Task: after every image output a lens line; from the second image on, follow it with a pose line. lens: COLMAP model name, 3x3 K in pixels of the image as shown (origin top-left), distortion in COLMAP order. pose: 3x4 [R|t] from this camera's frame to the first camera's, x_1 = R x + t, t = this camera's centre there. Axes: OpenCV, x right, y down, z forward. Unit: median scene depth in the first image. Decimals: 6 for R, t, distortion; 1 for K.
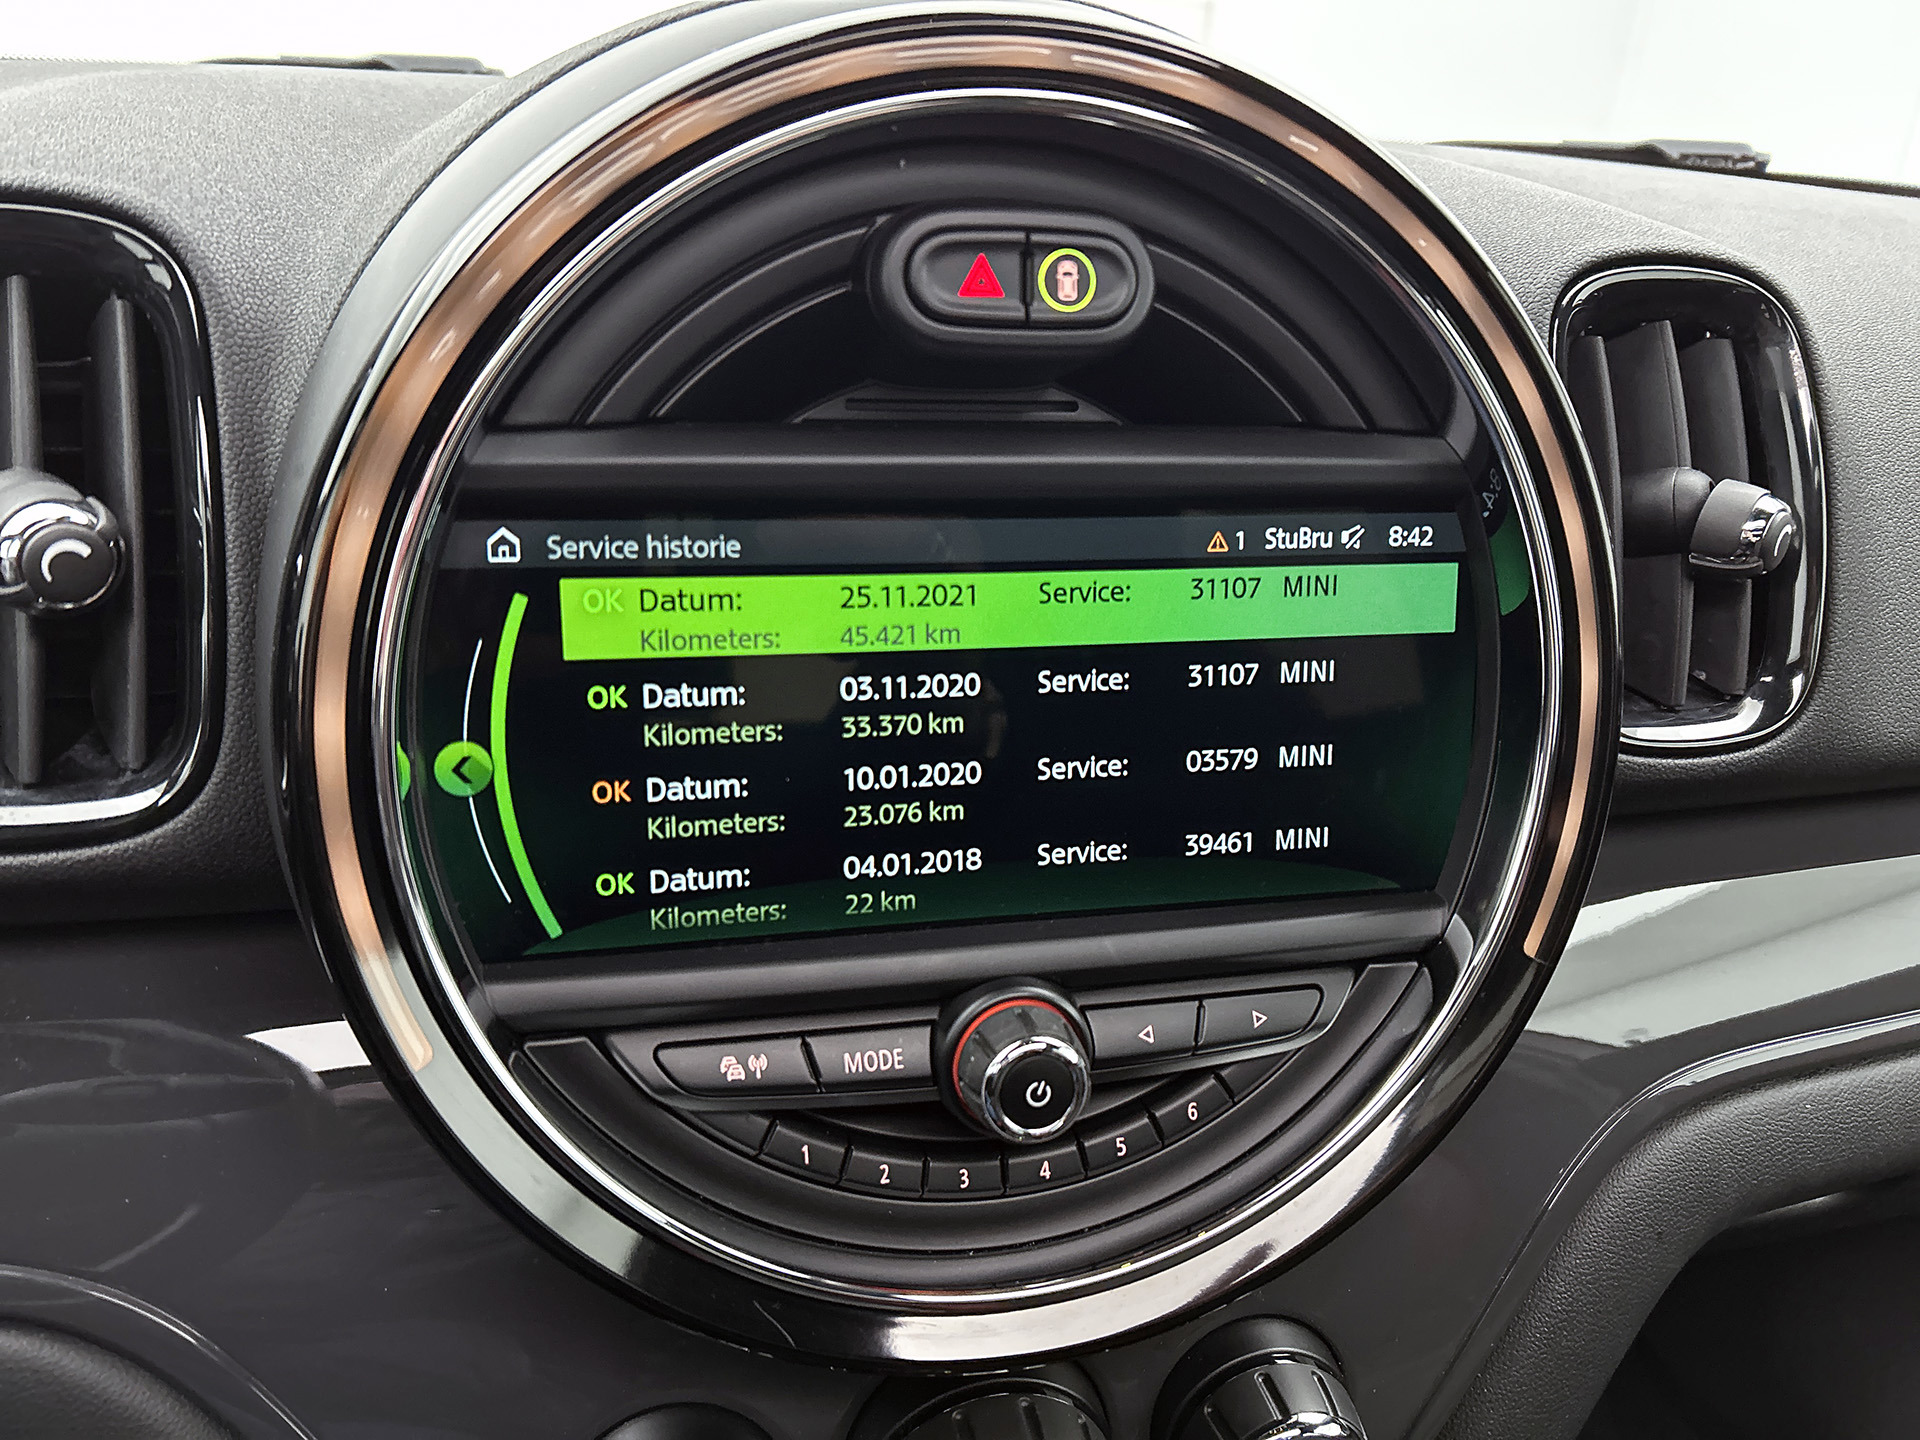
lens RADIAL K [[1430.5, 0, 950.5], [0, 1430.5, 717.1], [0, 0, 1]] dist [-0.005639, 0.010135]
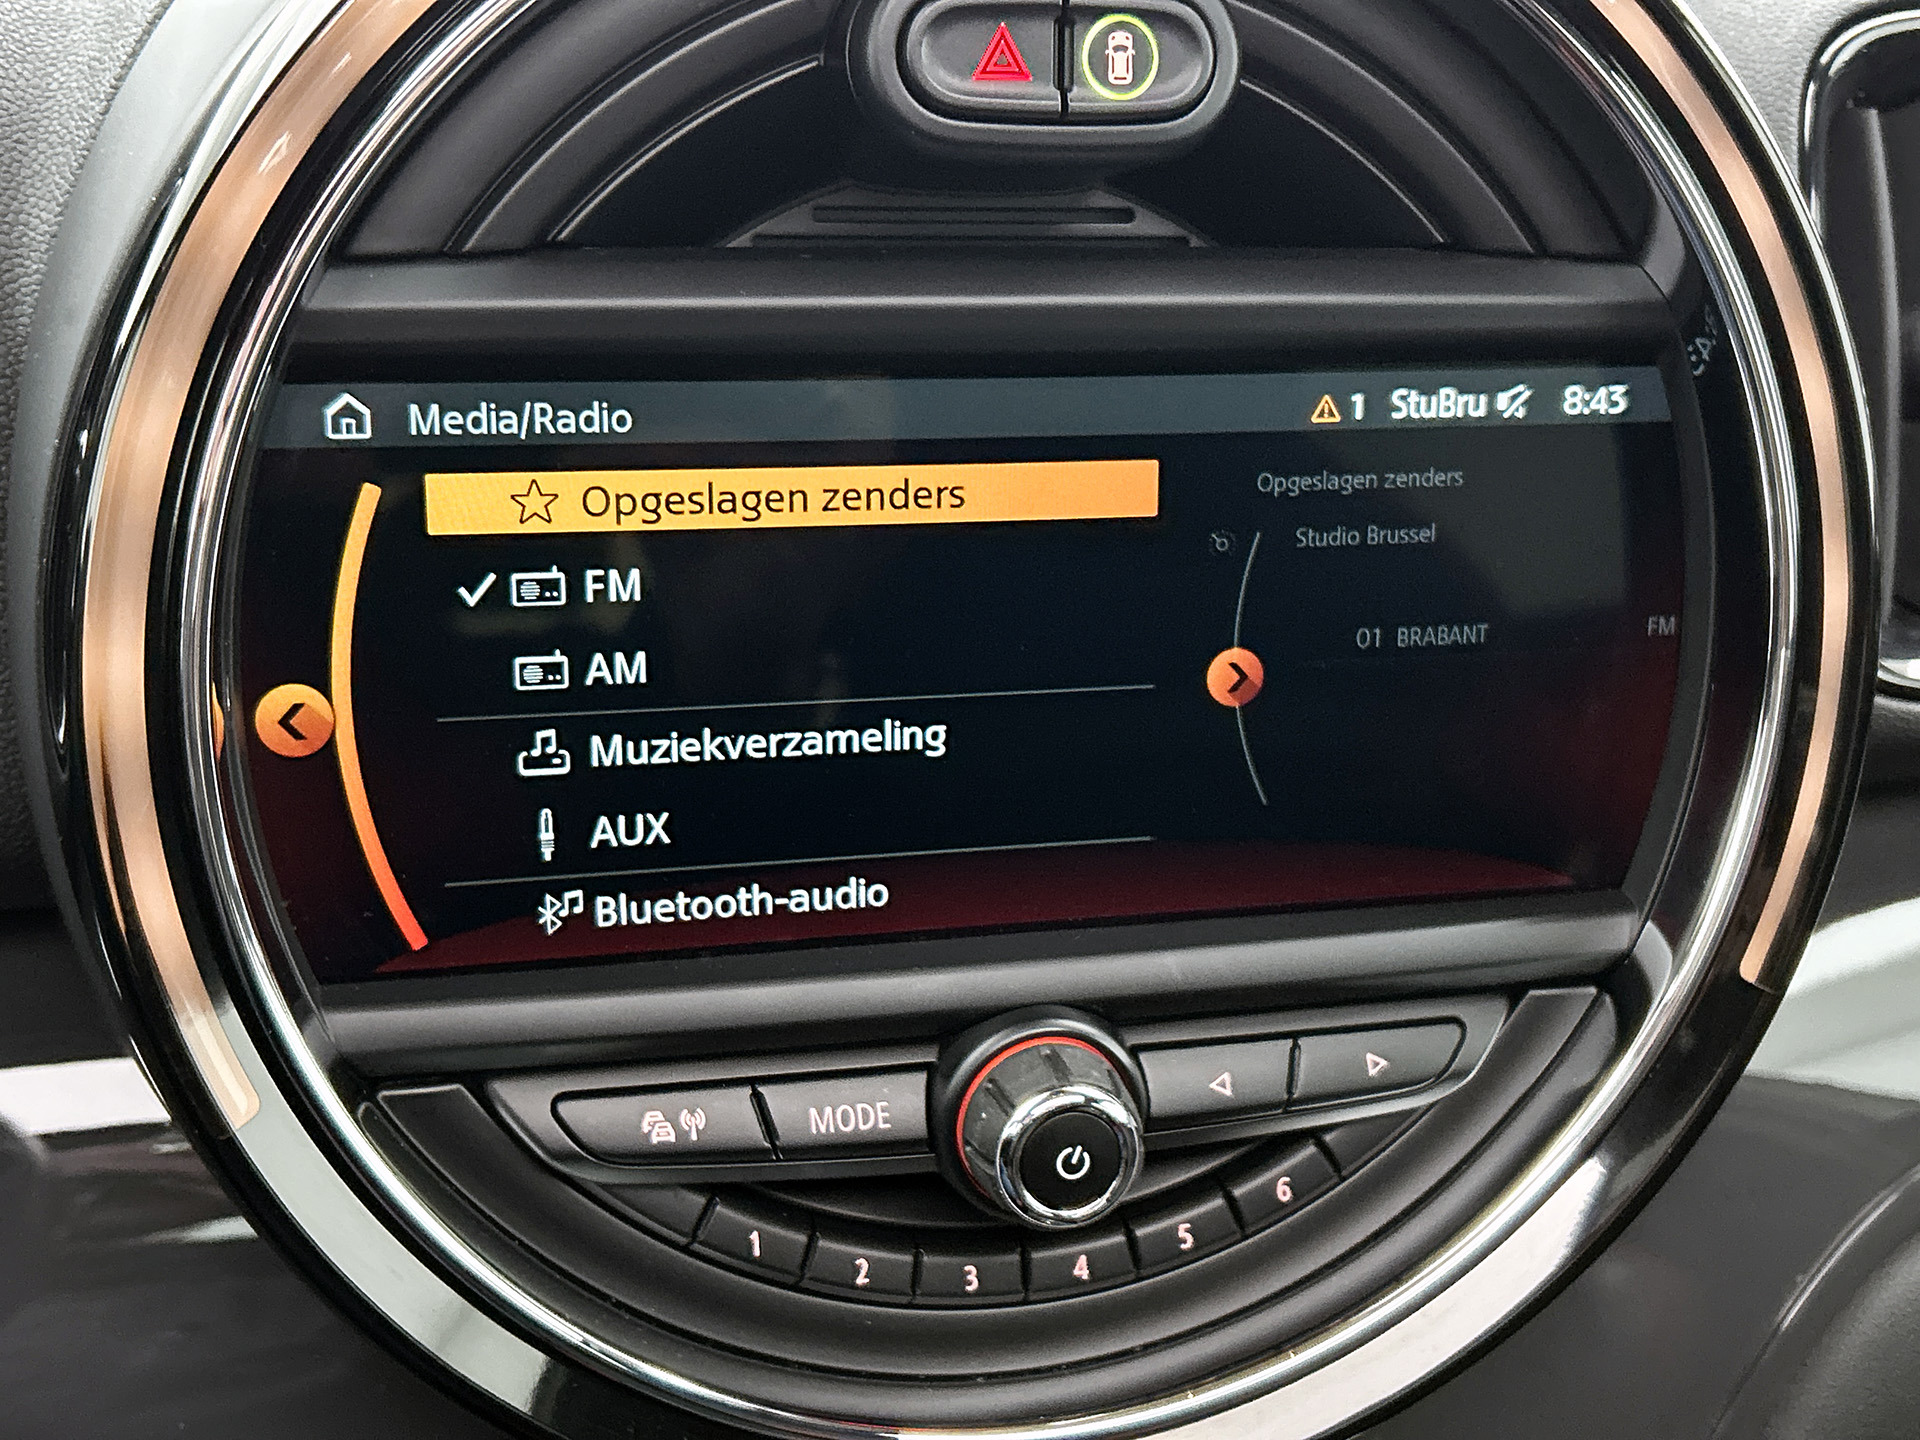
lens RADIAL K [[2195.8, 0, 938.0], [0, 2195.8, 682.8], [0, 0, 1]] dist [-0.001162, 0.000000]
pose [[0.999988, 0.004877, -0.000779, -0.008051], [-0.004846, 0.999362, 0.035379, -0.023085], [0.000951, -0.035375, 0.999374, -0.118503]]
